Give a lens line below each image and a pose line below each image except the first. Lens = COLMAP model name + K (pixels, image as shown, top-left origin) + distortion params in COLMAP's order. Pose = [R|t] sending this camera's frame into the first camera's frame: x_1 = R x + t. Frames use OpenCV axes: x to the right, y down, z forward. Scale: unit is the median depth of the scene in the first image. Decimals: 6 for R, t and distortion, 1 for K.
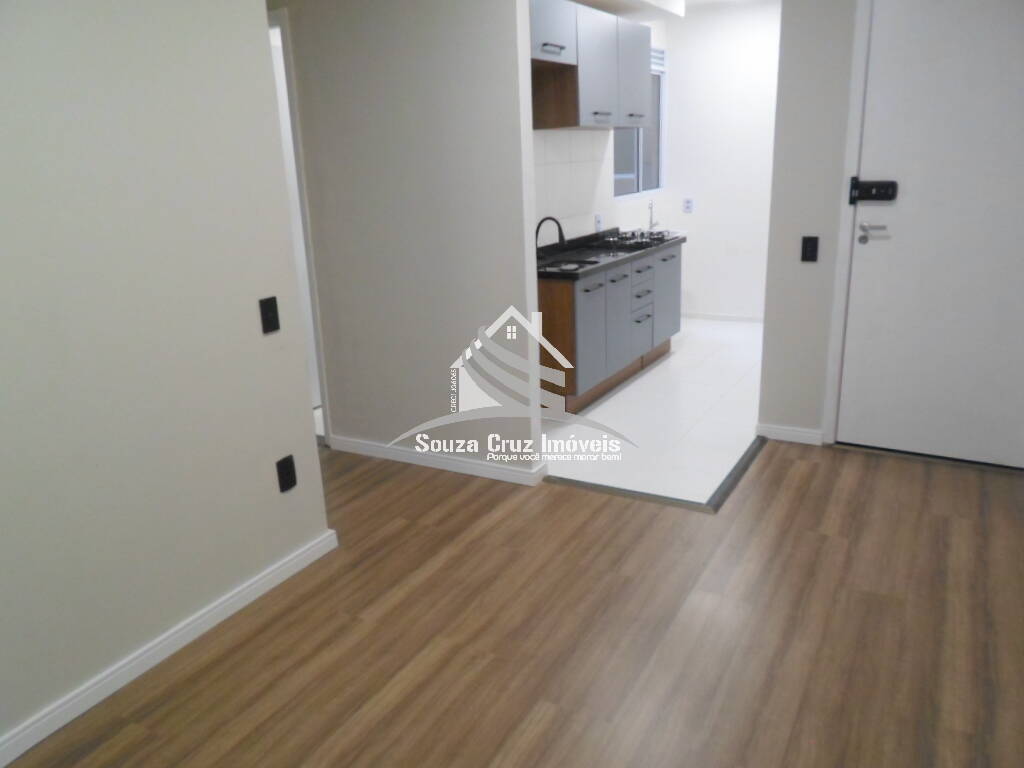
lens RADIAL K [[784.0, 0, 508.1], [0, 784.0, 374.5], [0, 0, 1]] dist [-0.015199, -0.004771]
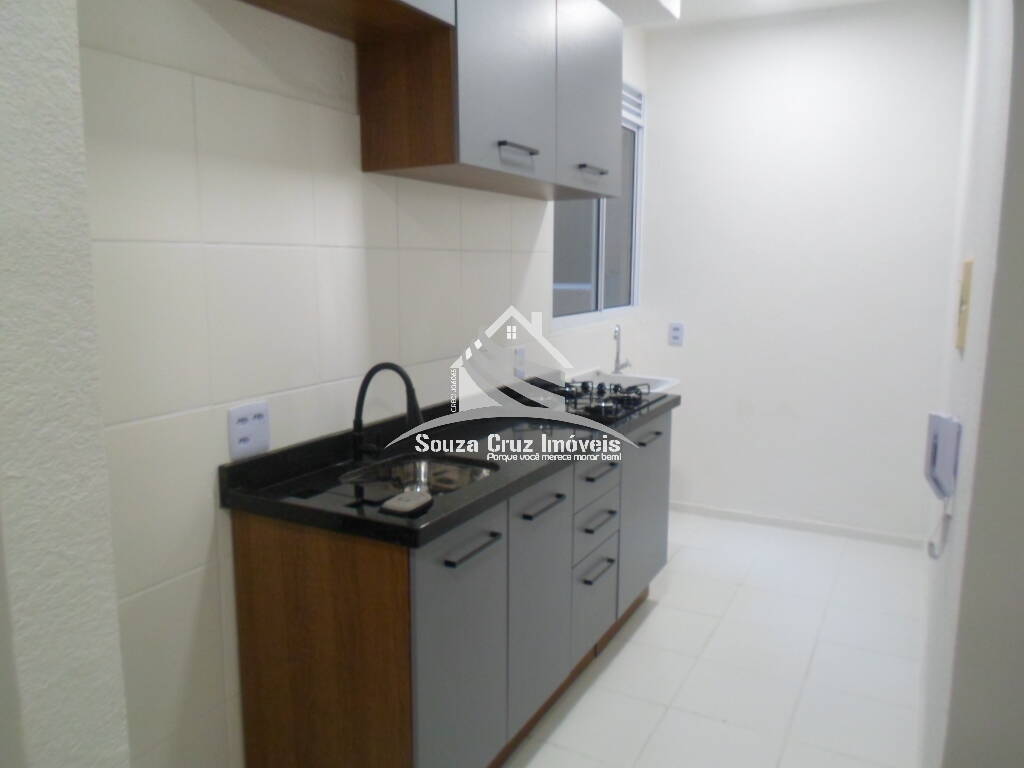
lens RADIAL K [[786.3, 0, 508.7], [0, 786.3, 374.6], [0, 0, 1]] dist [-0.004311, -0.011371]
pose [[0.998220, 0.040765, 0.043522, 0.080302], [-0.034642, 0.990484, -0.133199, -0.109719], [-0.048537, 0.131454, 0.990133, 0.444578]]
